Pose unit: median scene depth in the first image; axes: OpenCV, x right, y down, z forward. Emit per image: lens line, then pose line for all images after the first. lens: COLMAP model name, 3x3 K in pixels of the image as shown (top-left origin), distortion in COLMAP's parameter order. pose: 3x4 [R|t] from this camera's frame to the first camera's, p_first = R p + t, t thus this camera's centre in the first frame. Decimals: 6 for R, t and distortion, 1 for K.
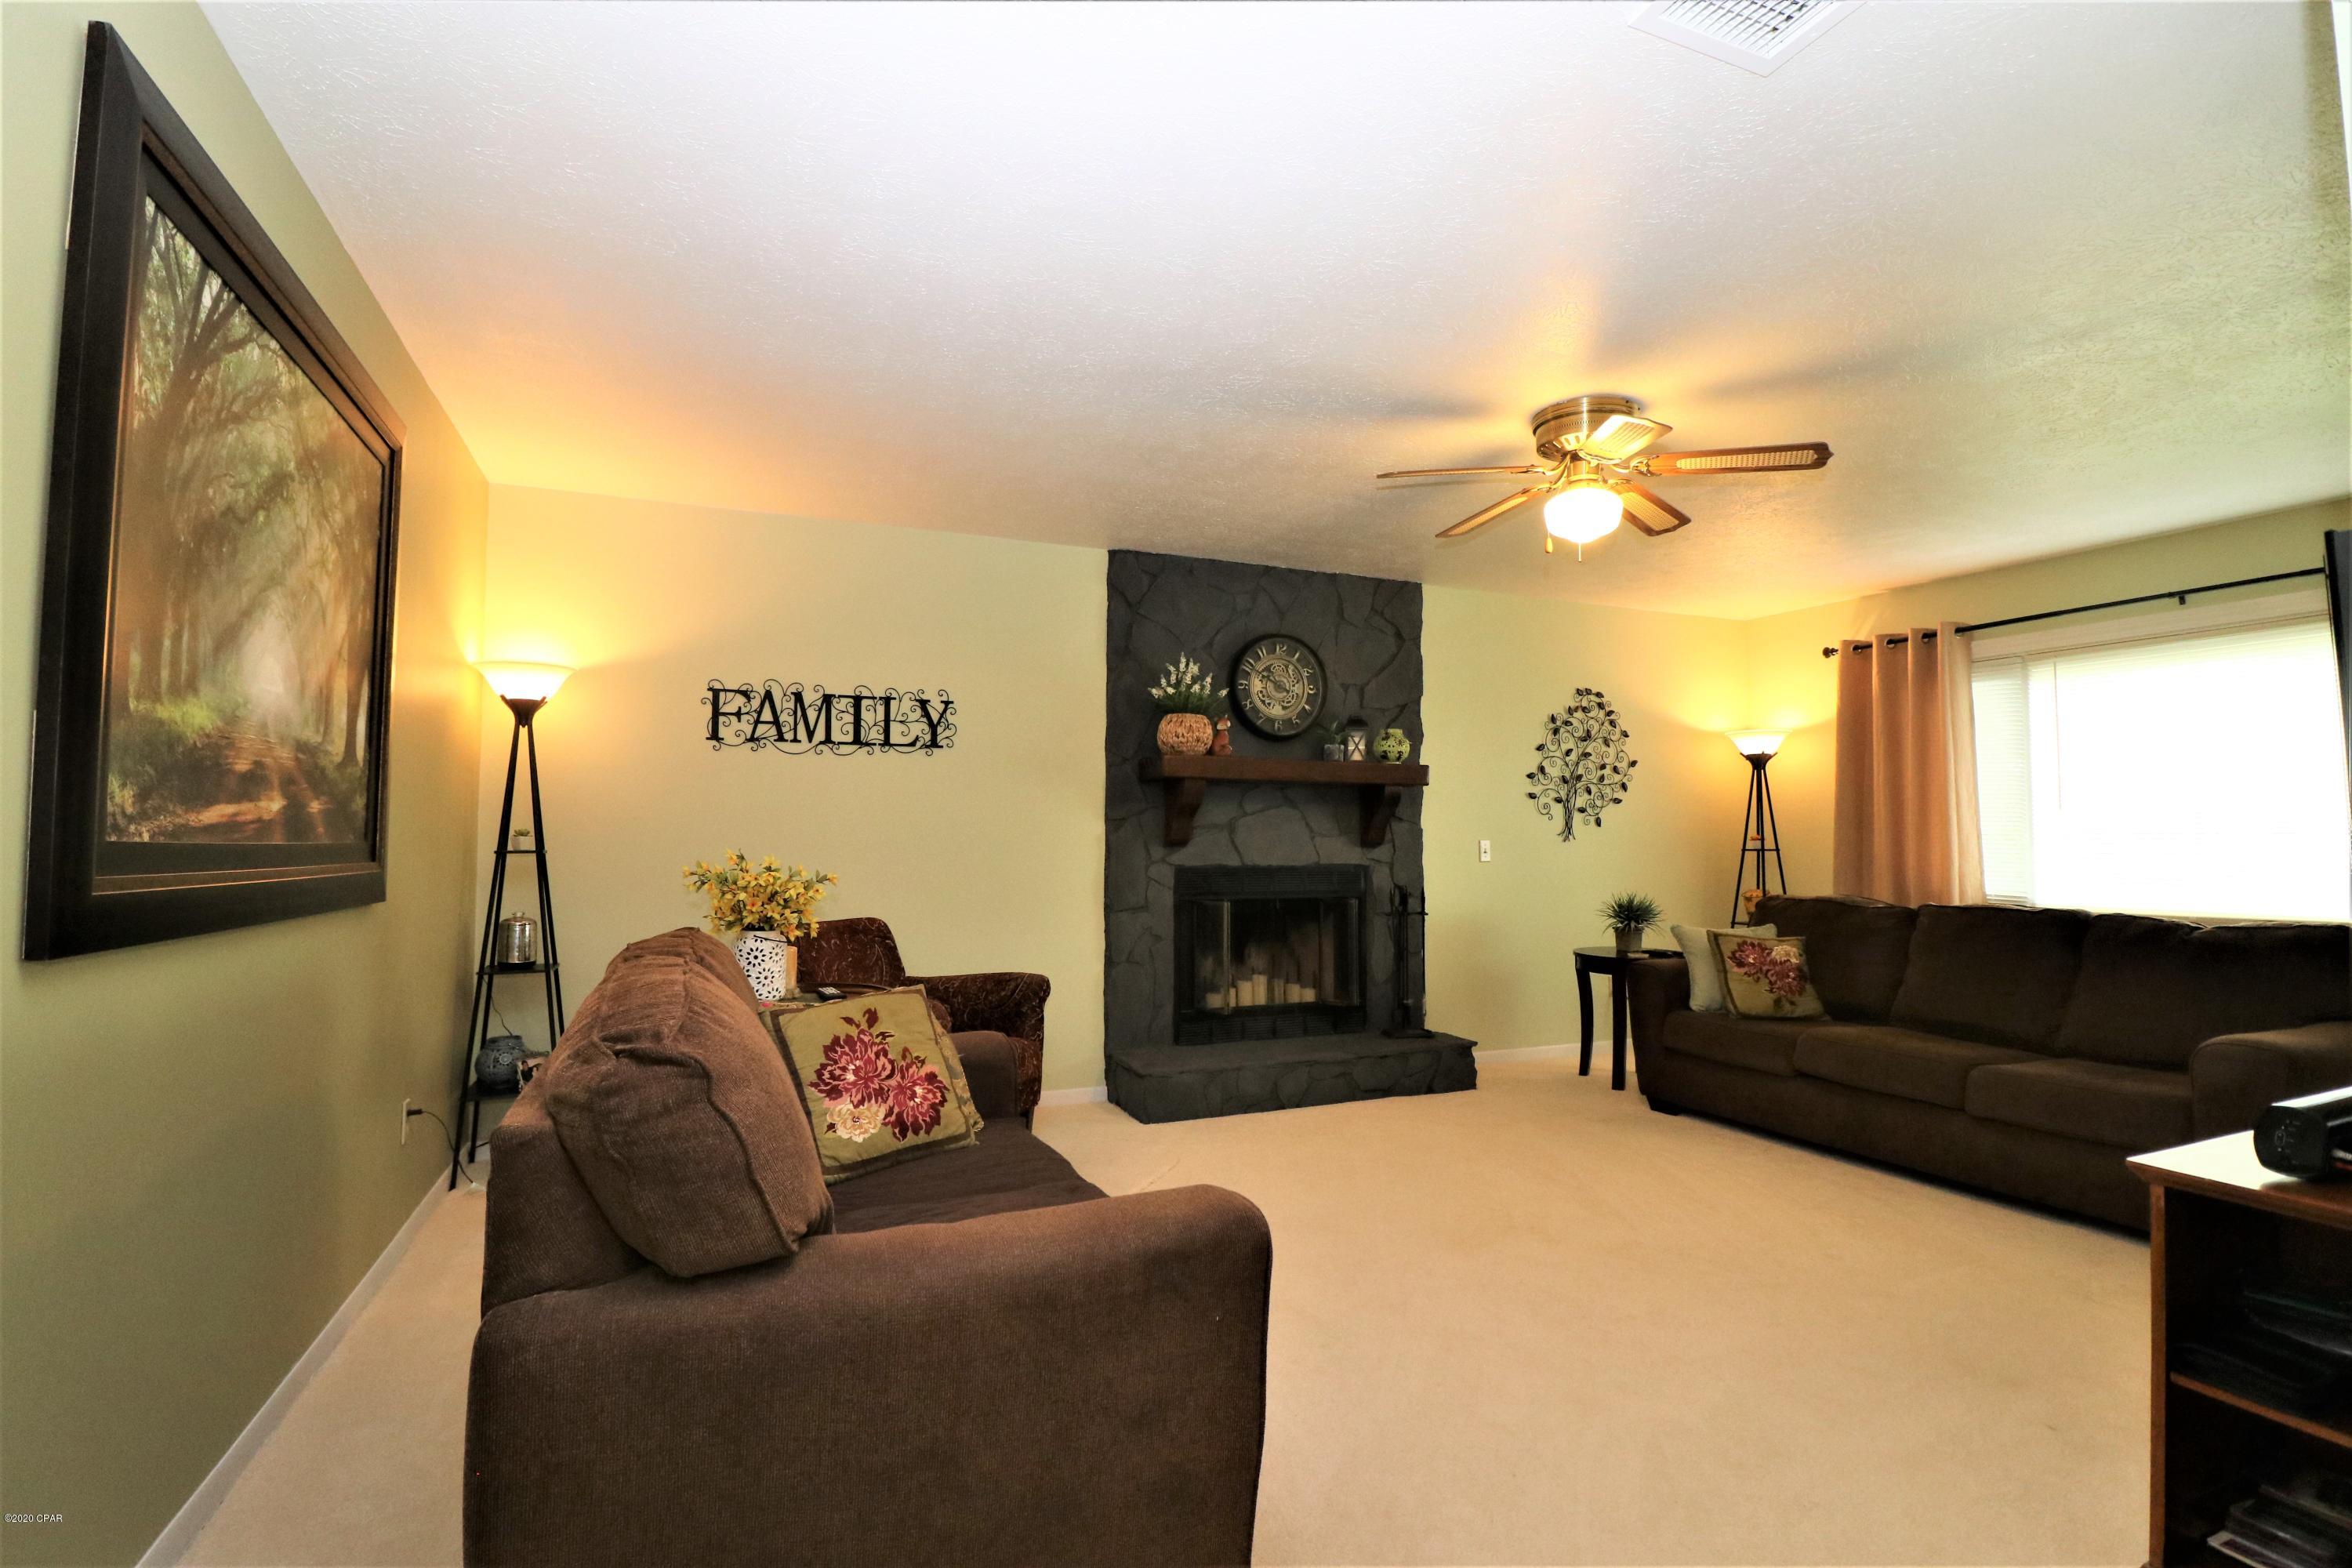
lens RADIAL K [[1092.8, 0, 1162.5], [0, 1092.8, 785.7], [0, 0, 1]] dist [-0.001901, -0.010712]
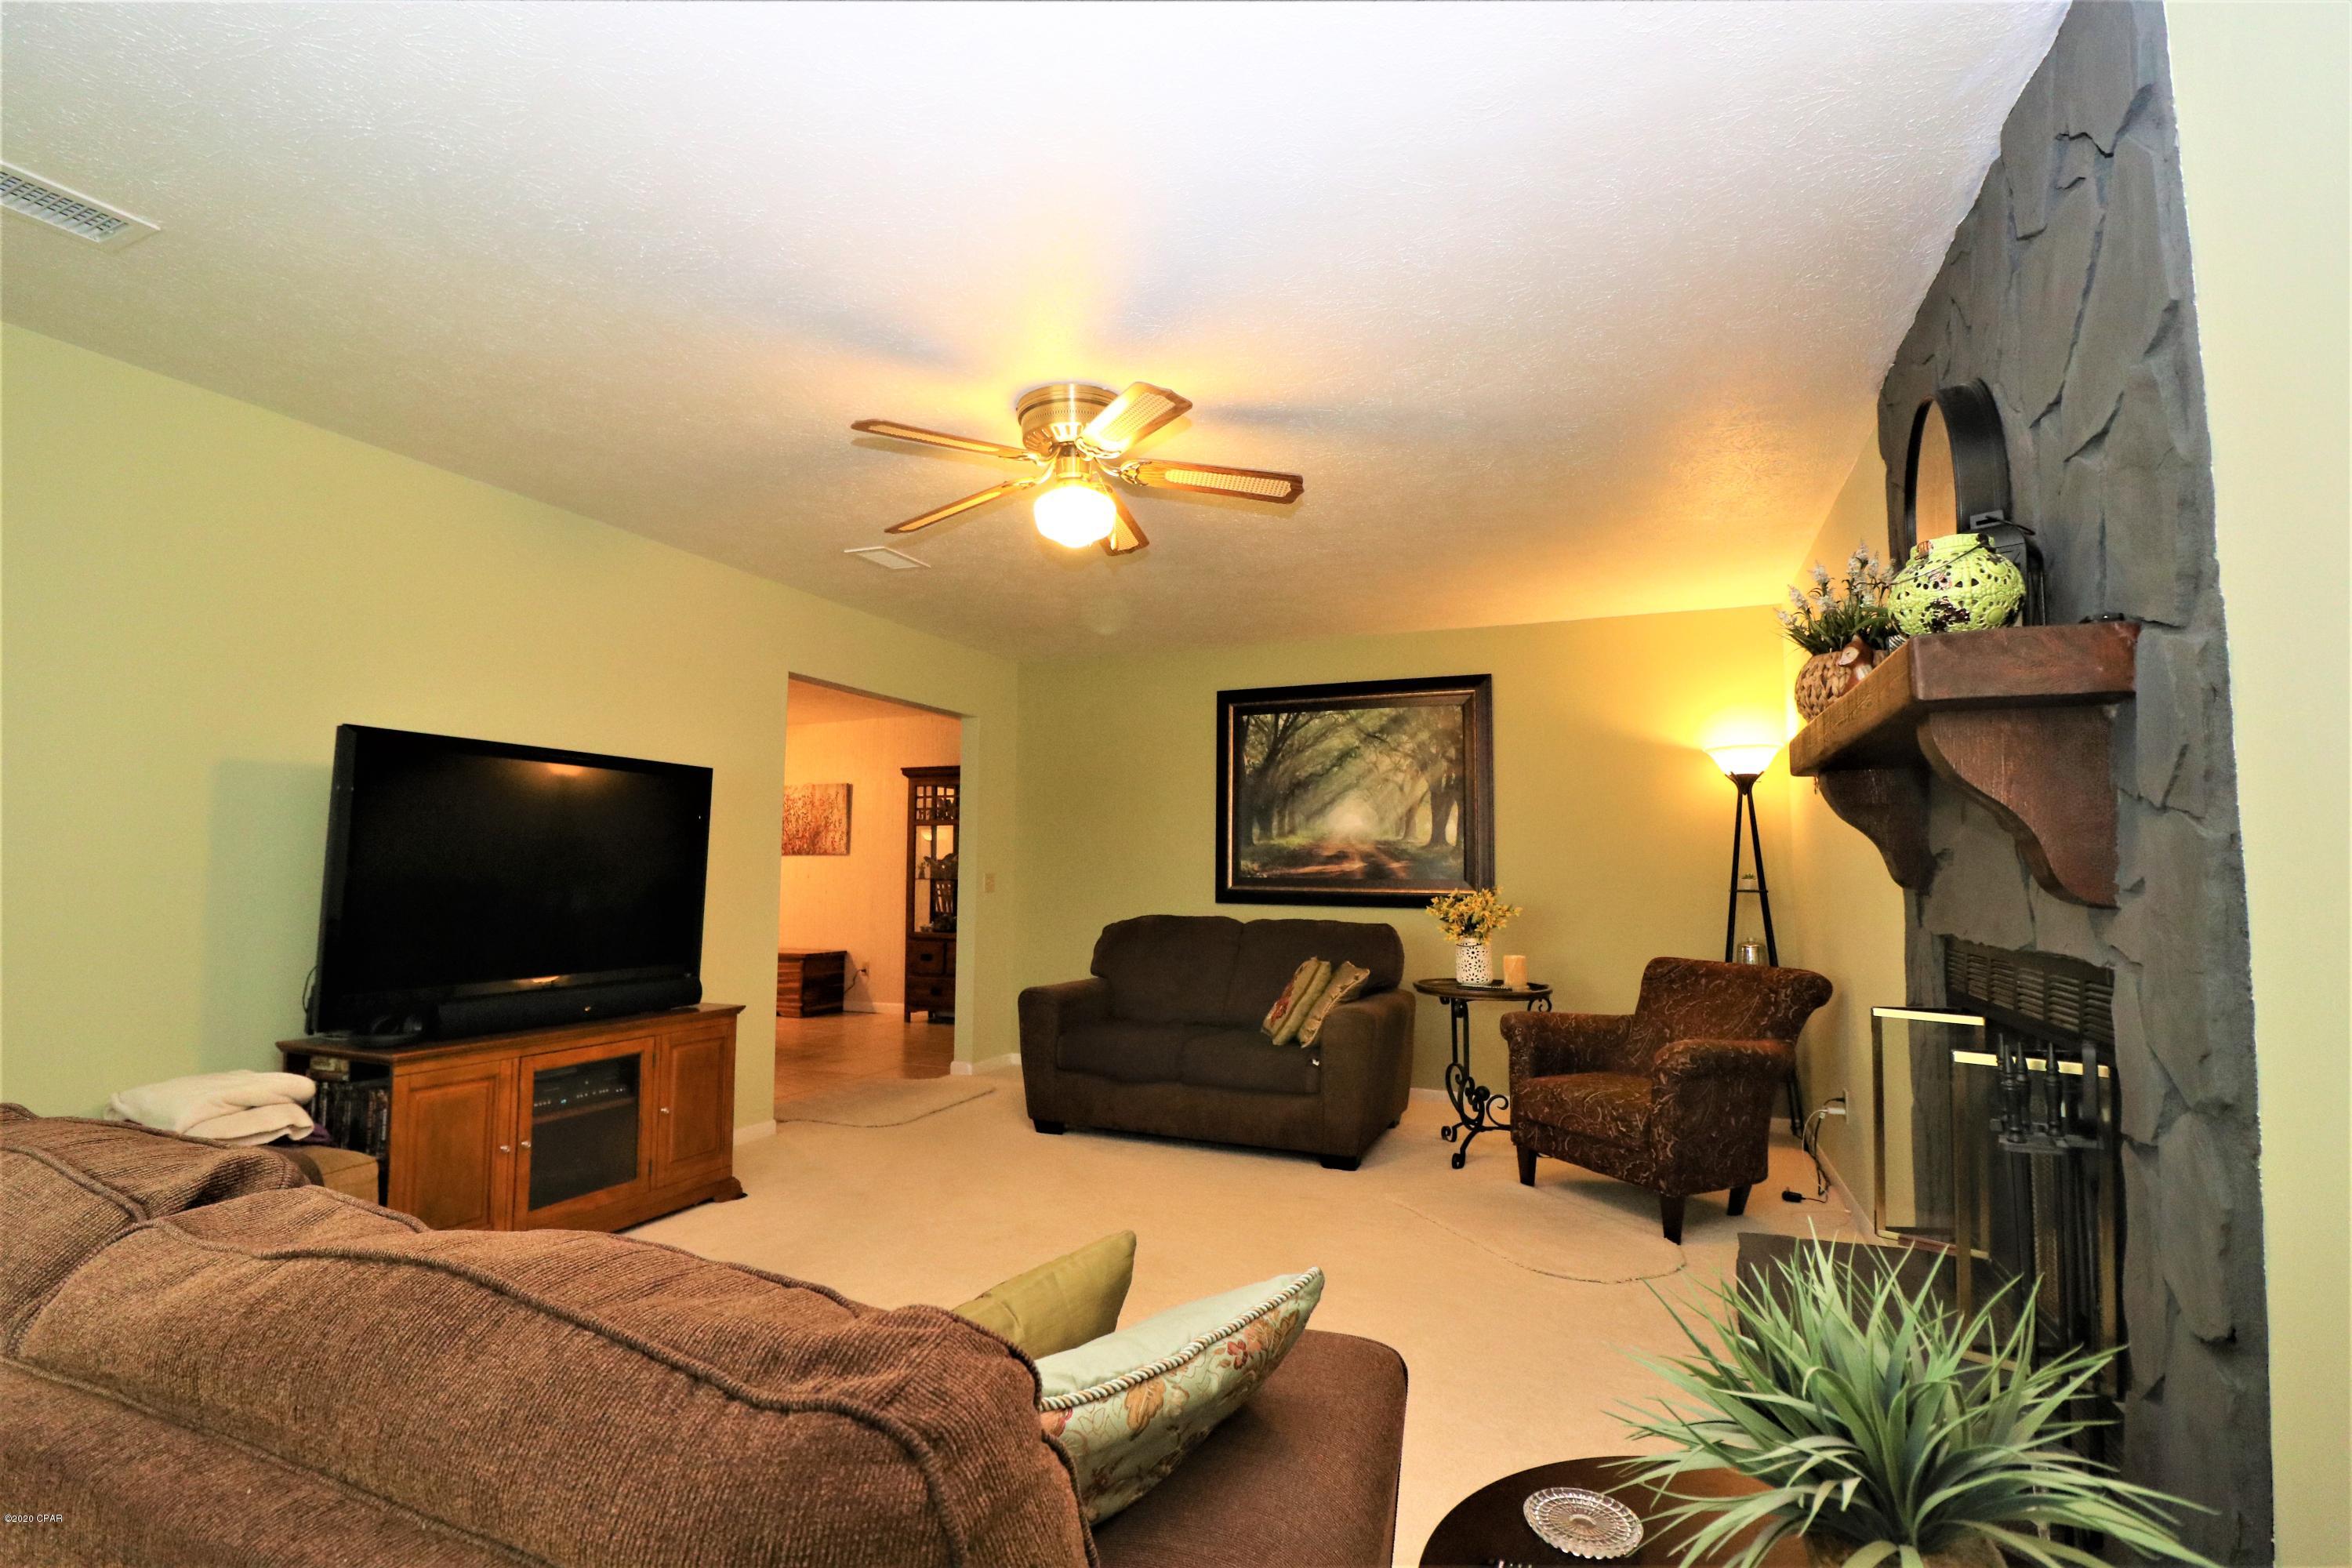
lens RADIAL K [[1092.8, 0, 1159.0], [0, 1092.8, 798.2], [0, 0, 1]] dist [-0.001901, -0.010712]
pose [[-0.724727, -0.059998, -0.686419, 0.682214], [0.020639, 0.993865, -0.108661, 0.063909], [0.688727, -0.092917, -0.719042, 1.219182]]
